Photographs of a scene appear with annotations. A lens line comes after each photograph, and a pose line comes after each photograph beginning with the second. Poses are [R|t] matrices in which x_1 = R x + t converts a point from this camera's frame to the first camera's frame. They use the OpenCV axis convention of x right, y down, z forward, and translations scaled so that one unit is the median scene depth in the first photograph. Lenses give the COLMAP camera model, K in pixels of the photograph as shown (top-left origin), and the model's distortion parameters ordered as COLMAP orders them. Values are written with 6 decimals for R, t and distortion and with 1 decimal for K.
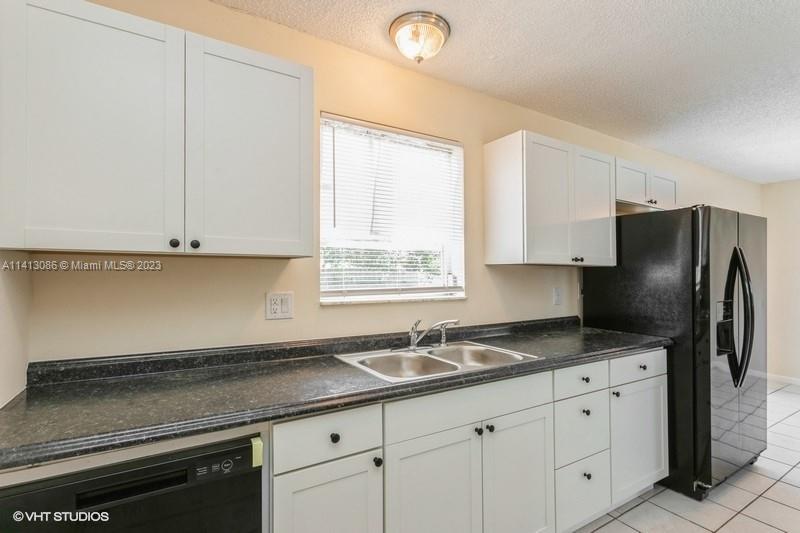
lens RADIAL K [[392.6, 0, 400.0], [0, 392.6, 266.5], [0, 0, 1]] dist [0.003900, 0.000309]
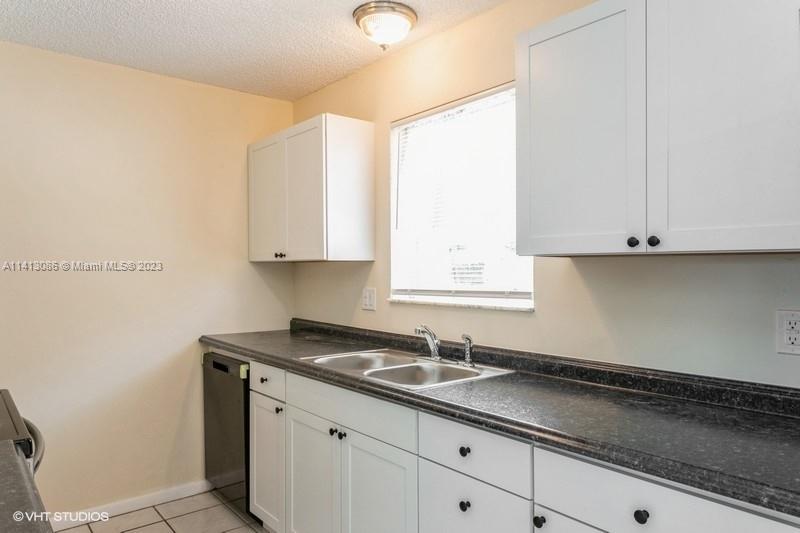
lens RADIAL K [[540.7, 0, 400.5], [0, 540.7, 278.3], [0, 0, 1]] dist [0.006154, 0.003179]
pose [[0.126872, 0.000326, -0.991919, 1.094981], [0.013226, 0.999910, 0.002020, 0.024347], [0.991831, -0.013376, 0.126856, 0.700758]]
